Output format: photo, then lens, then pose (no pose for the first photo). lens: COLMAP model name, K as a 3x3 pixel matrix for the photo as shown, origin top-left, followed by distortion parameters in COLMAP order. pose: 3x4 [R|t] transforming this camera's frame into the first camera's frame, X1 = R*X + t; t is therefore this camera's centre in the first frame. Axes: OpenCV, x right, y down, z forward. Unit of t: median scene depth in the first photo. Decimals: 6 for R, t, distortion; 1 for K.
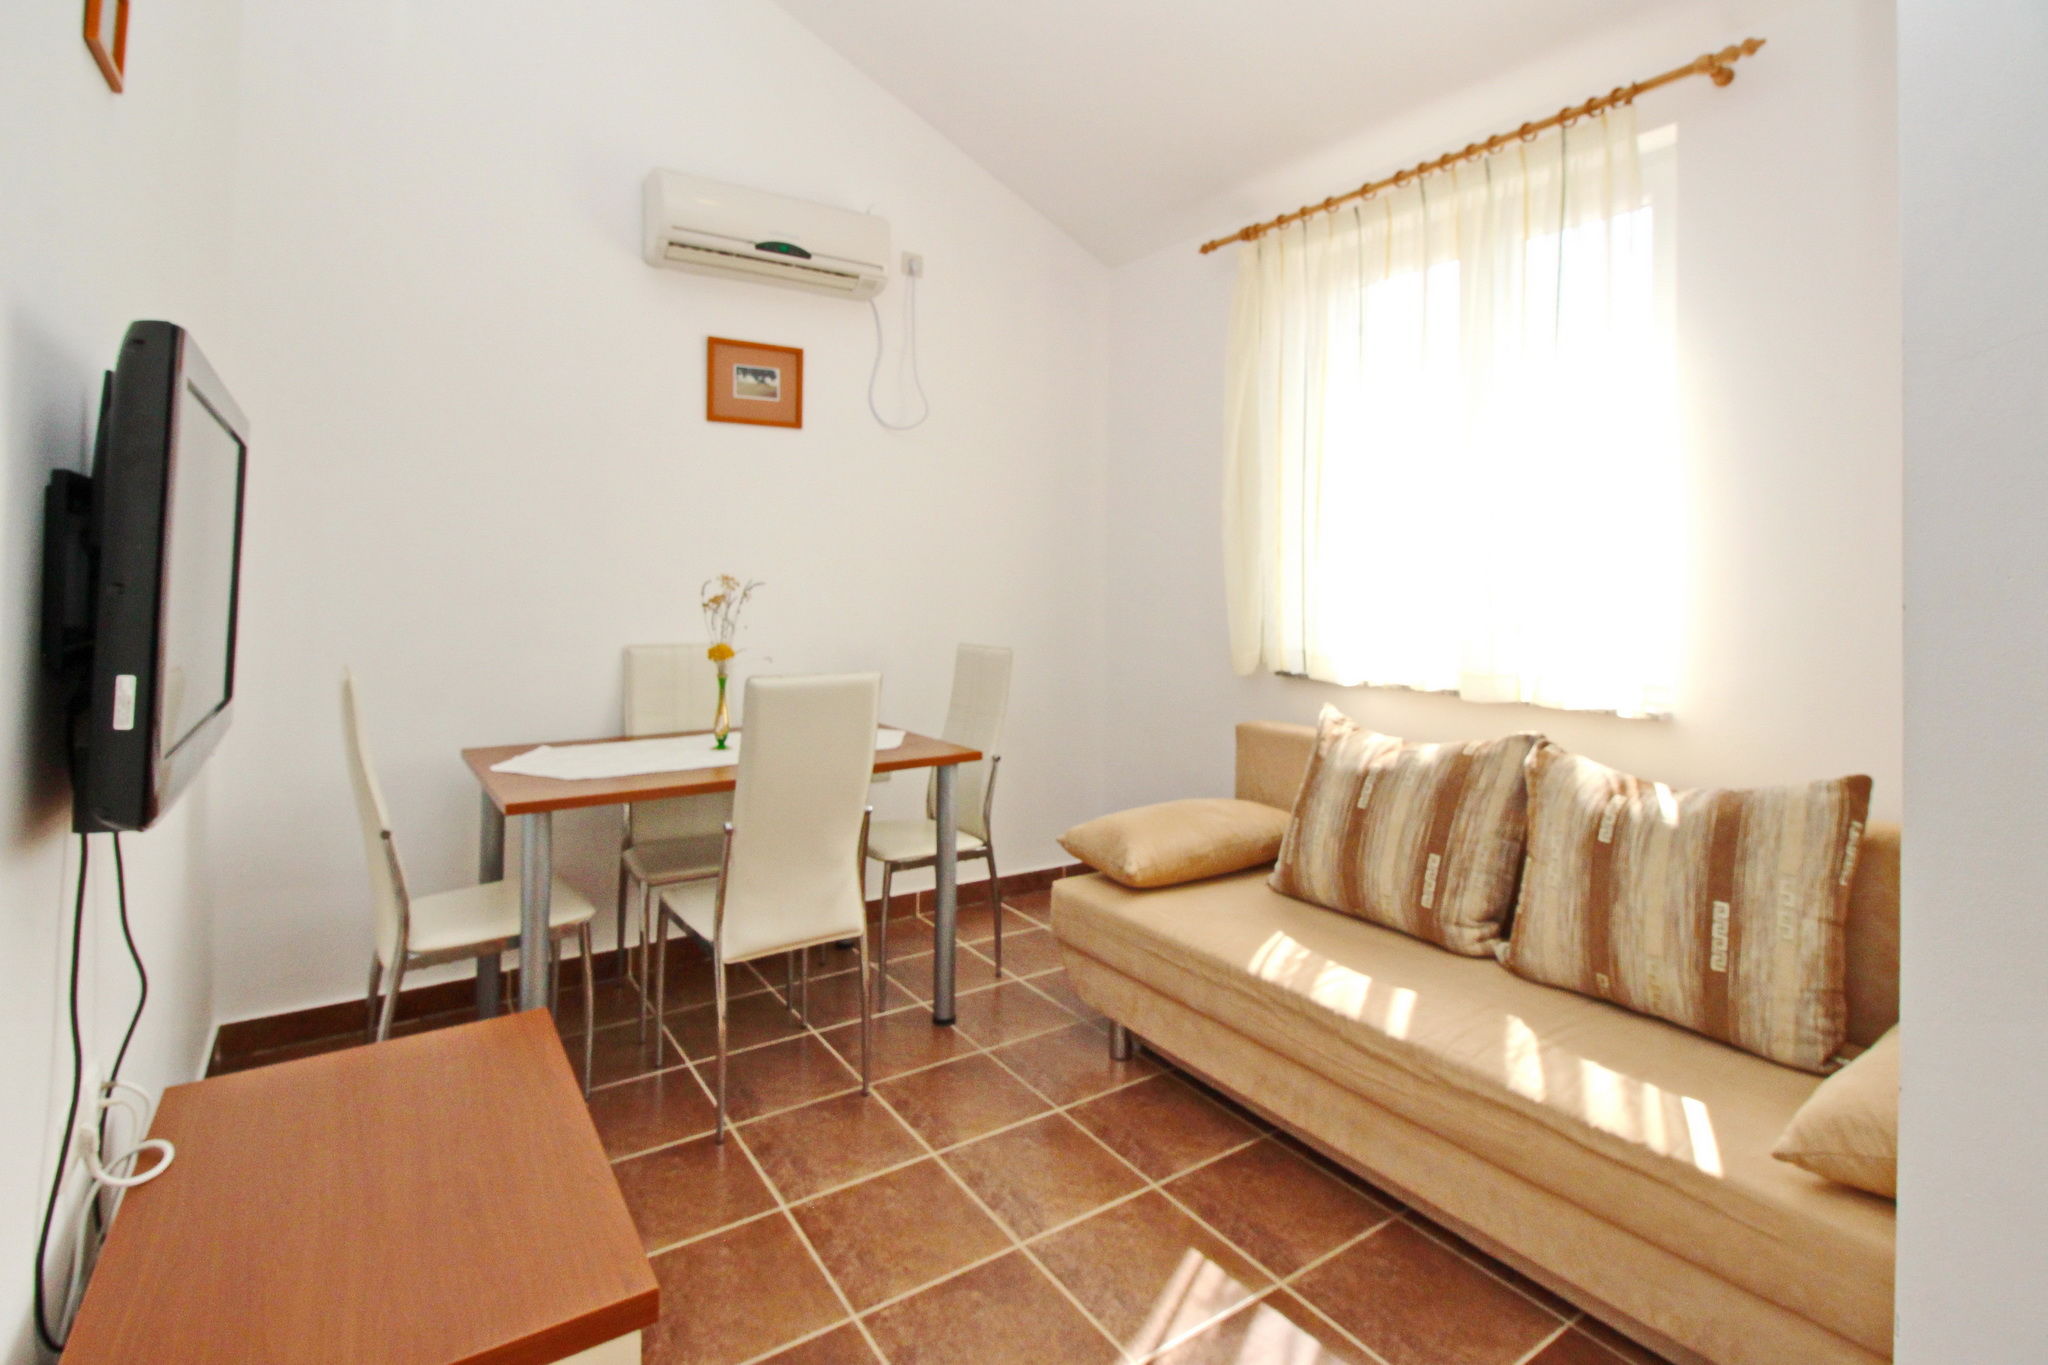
lens RADIAL K [[982.3, 0, 1047.3], [0, 982.3, 572.9], [0, 0, 1]] dist [0.006338, 0.000088]
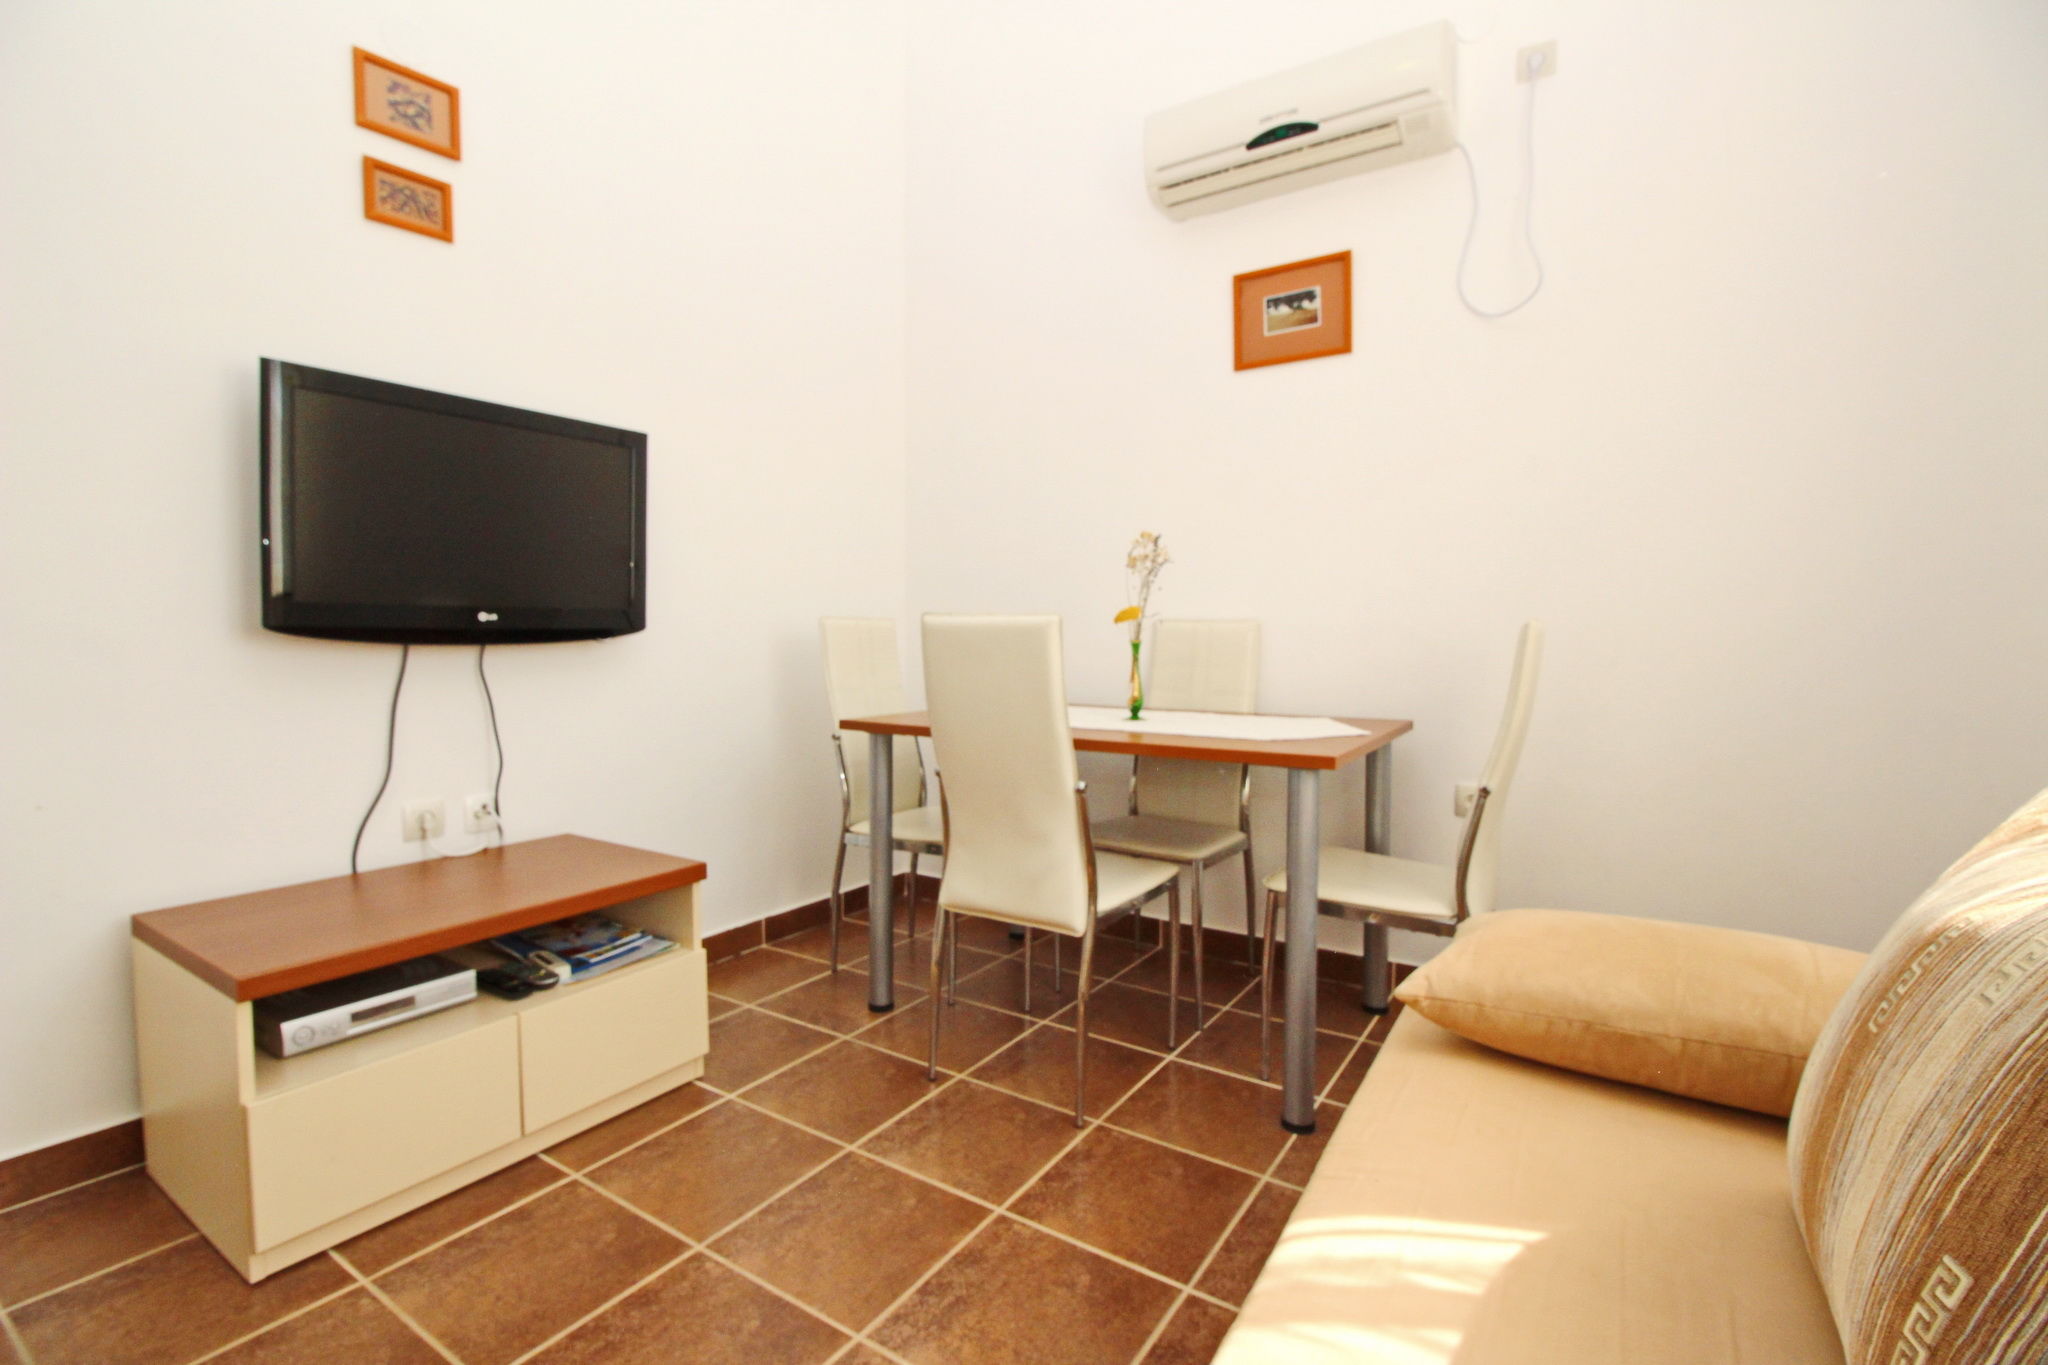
lens RADIAL K [[933.3, 0, 1027.5], [0, 933.3, 673.8], [0, 0, 1]] dist [-0.003902, -0.003799]
pose [[0.383184, 0.035665, -0.922983, 0.375872], [0.009264, 0.999056, 0.042451, 0.083172], [0.923626, -0.024817, 0.382492, 0.489260]]
